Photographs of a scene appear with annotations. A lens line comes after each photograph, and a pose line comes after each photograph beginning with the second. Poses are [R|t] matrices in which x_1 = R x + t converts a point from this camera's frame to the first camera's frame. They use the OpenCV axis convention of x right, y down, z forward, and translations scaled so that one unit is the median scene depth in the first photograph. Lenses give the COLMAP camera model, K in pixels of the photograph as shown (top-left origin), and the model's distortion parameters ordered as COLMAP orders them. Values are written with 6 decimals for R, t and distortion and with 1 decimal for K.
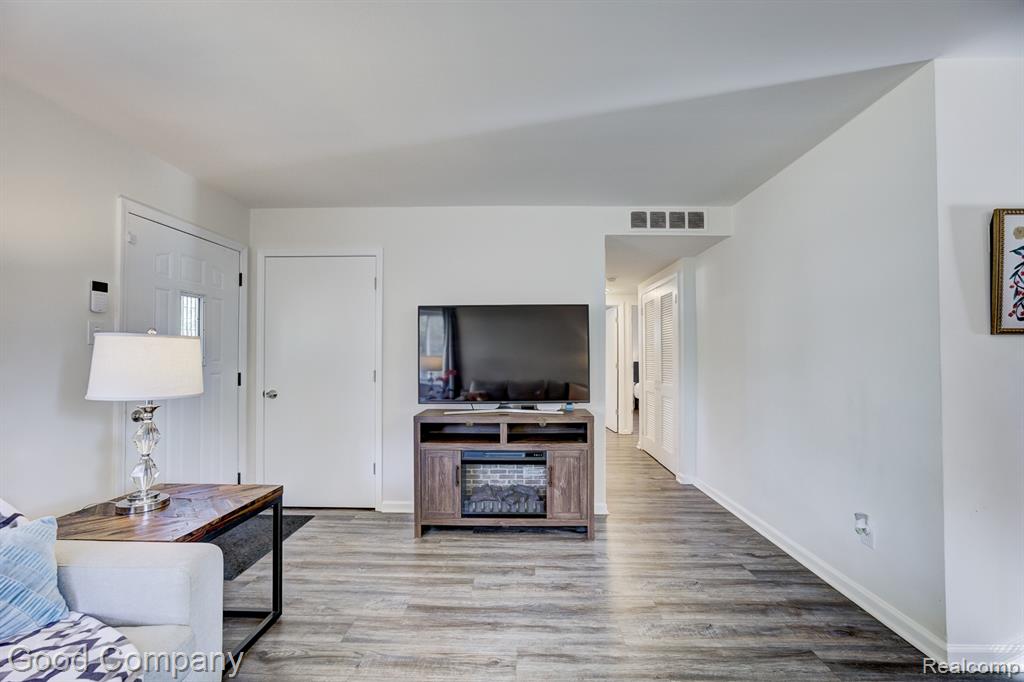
lens RADIAL K [[404.7, 0, 513.4], [0, 404.7, 352.4], [0, 0, 1]] dist [-0.019240, 0.004310]
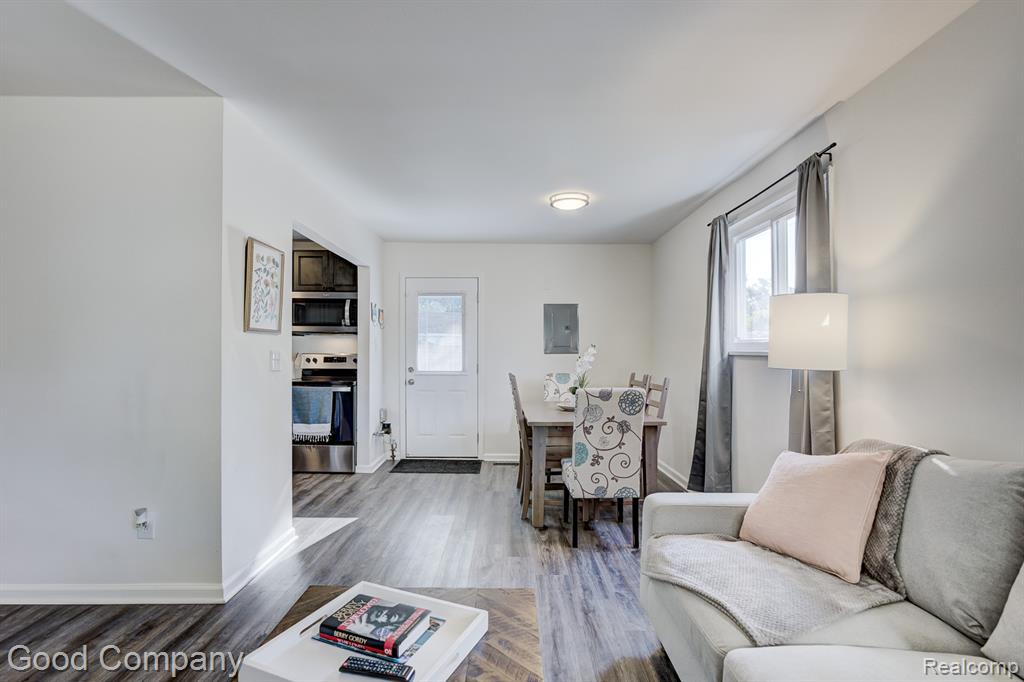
lens RADIAL K [[514.8, 0, 511.5], [0, 514.8, 356.3], [0, 0, 1]] dist [-0.004991, 0.003771]
pose [[-0.025791, -0.016816, 0.999526, -0.299711], [-0.021453, 0.999638, 0.016264, -0.006555], [-0.999437, -0.021023, -0.026142, 0.098710]]
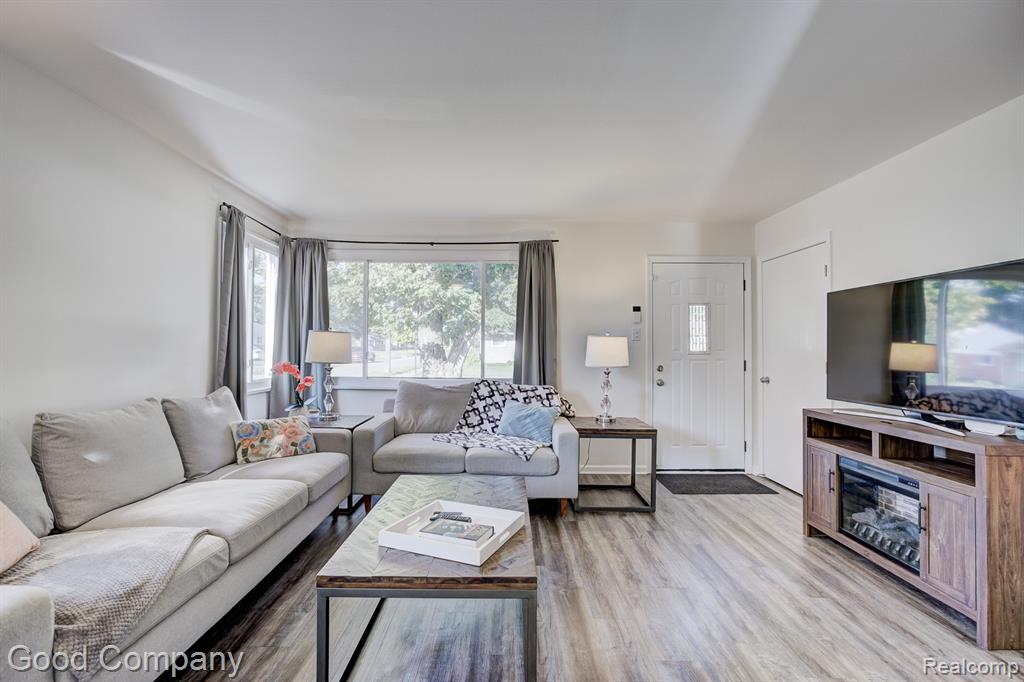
lens RADIAL K [[482.1, 0, 504.0], [0, 482.1, 342.0], [0, 0, 1]] dist [-0.033190, 0.012152]
pose [[0.016969, -0.009623, -0.999810, 0.914235], [0.006830, 0.999931, -0.009509, 0.003786], [0.999833, -0.006667, 0.017033, 0.270510]]
